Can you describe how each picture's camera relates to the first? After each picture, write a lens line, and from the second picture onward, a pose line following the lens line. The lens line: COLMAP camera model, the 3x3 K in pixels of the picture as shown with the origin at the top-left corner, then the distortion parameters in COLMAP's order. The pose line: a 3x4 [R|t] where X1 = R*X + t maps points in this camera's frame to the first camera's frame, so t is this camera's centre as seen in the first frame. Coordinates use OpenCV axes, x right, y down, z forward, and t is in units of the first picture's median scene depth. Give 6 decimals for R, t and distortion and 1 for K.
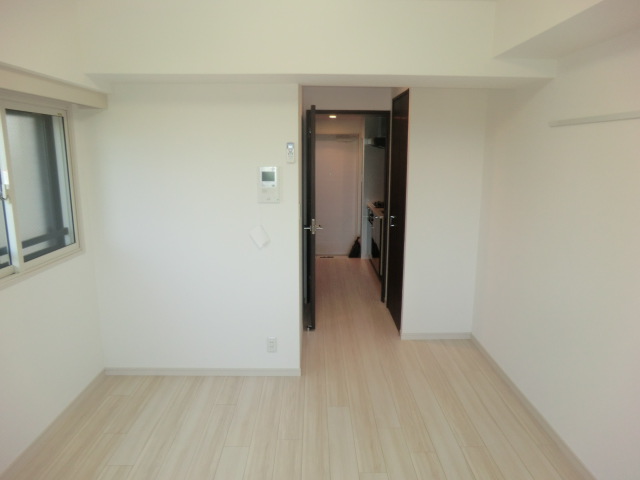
lens RADIAL K [[459.5, 0, 322.2], [0, 459.5, 241.4], [0, 0, 1]] dist [-0.081013, 0.072837]
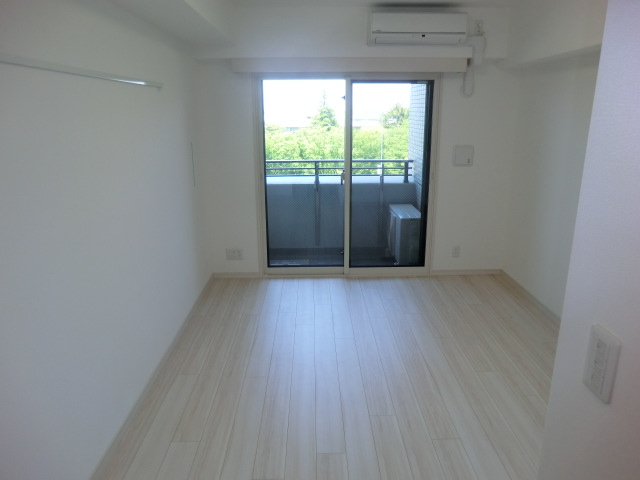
lens RADIAL K [[459.5, 0, 324.0], [0, 459.5, 241.2], [0, 0, 1]] dist [-0.081013, 0.072837]
pose [[-0.999987, -0.000063, -0.005078, 0.096814], [-0.002368, 0.890327, 0.455315, -0.232781], [0.004492, 0.455322, -0.890316, 1.200402]]
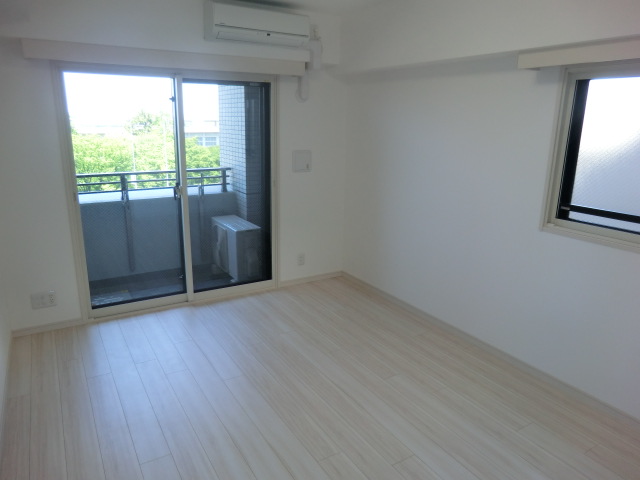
lens RADIAL K [[459.5, 0, 322.8], [0, 459.5, 239.0], [0, 0, 1]] dist [-0.081013, 0.072837]
pose [[-0.863933, 0.107435, -0.492015, 0.304572], [-0.119508, 0.905338, 0.407531, -0.189729], [0.489222, 0.410879, -0.769312, 1.029960]]
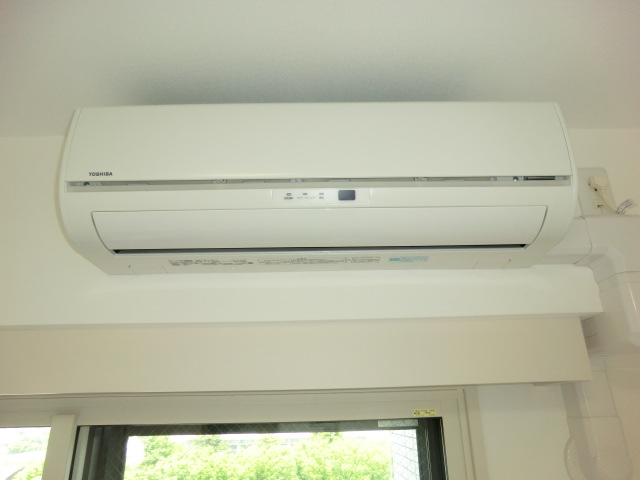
lens RADIAL K [[459.5, 0, 324.4], [0, 459.5, 234.5], [0, 0, 1]] dist [-0.081013, 0.072837]
pose [[-0.999854, 0.017048, 0.001299, -0.148074], [0.016499, 0.982000, -0.188157, -0.118654], [-0.004483, -0.188108, -0.982138, 0.158970]]
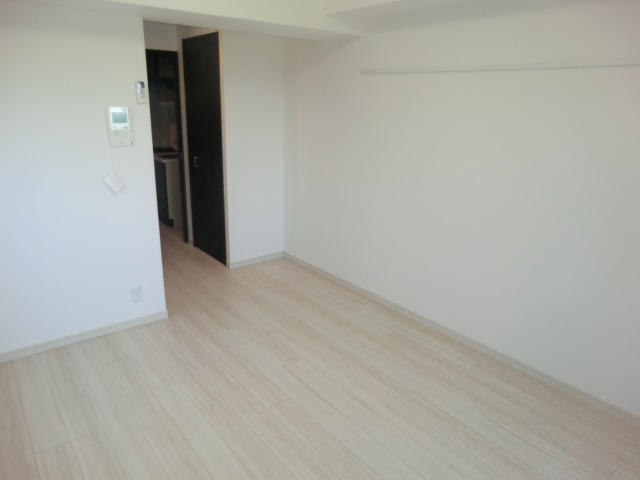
lens RADIAL K [[459.5, 0, 320.7], [0, 459.5, 239.0], [0, 0, 1]] dist [-0.081013, 0.072837]
pose [[0.795453, -0.165904, 0.582864, -0.355496], [0.100082, 0.984554, 0.143654, 0.011236], [-0.597694, -0.055936, 0.799771, -0.005563]]
